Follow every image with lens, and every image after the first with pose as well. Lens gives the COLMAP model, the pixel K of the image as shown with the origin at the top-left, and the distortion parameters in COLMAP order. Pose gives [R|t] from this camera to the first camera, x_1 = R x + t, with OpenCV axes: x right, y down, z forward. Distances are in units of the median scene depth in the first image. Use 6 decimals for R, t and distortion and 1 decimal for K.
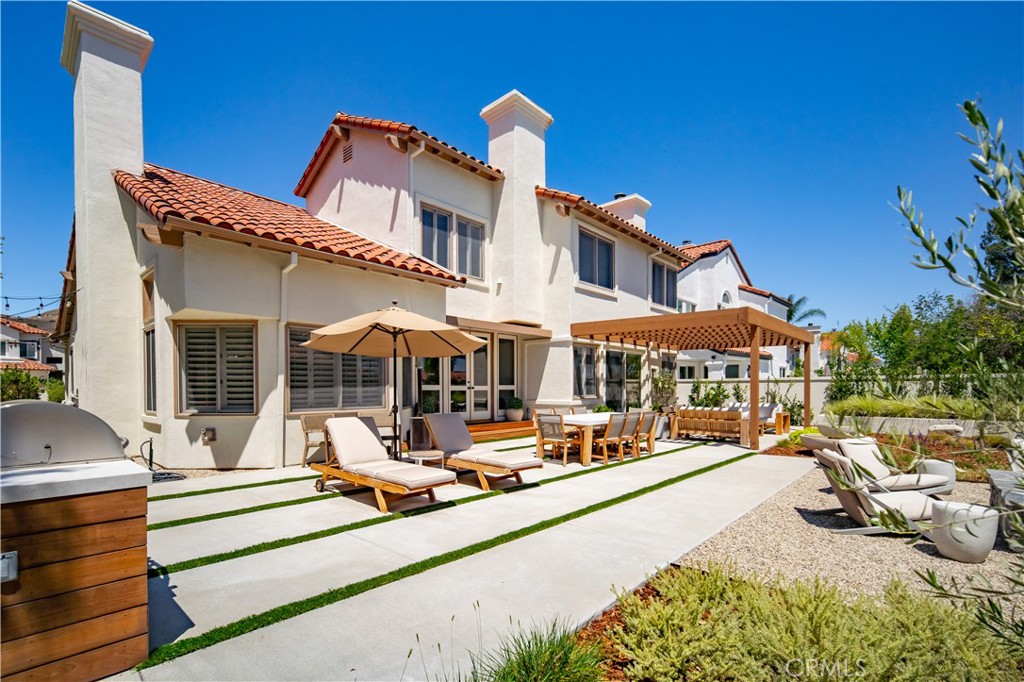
lens RADIAL K [[465.2, 0, 512.0], [0, 465.2, 341.0], [0, 0, 1]] dist [-0.000497, -0.000129]
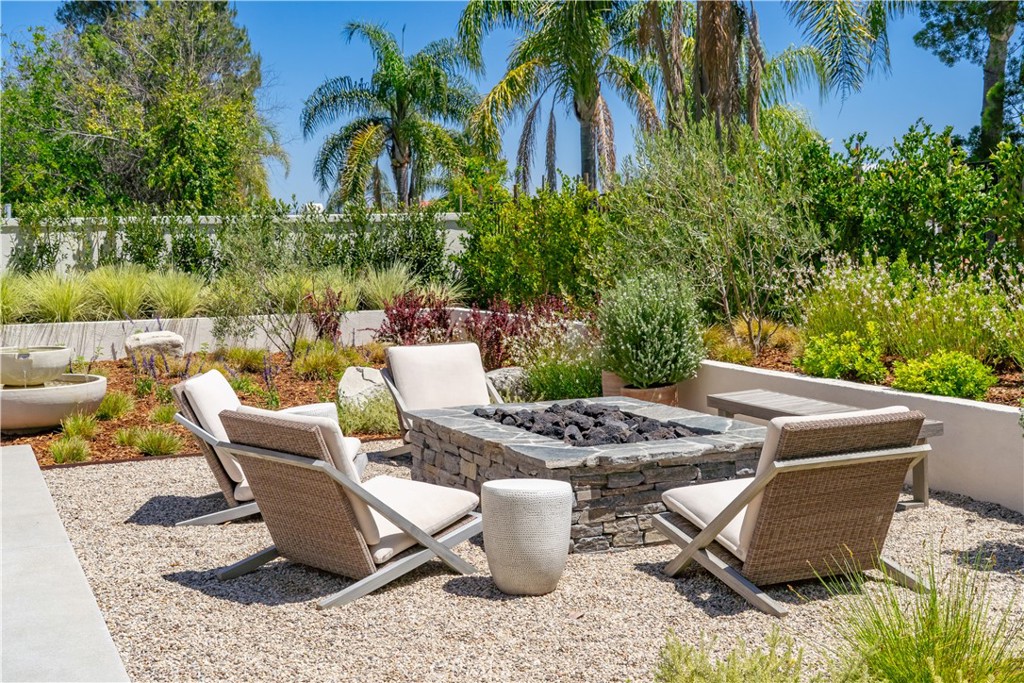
lens RADIAL K [[1425.2, 0, 512.0], [0, 1425.2, 341.5], [0, 0, 1]] dist [-0.000088, 0.000400]
pose [[0.405721, -0.069980, 0.911314, -0.169133], [-0.077657, 0.990820, 0.110659, 0.017417], [-0.910692, -0.115667, 0.396562, 0.188923]]
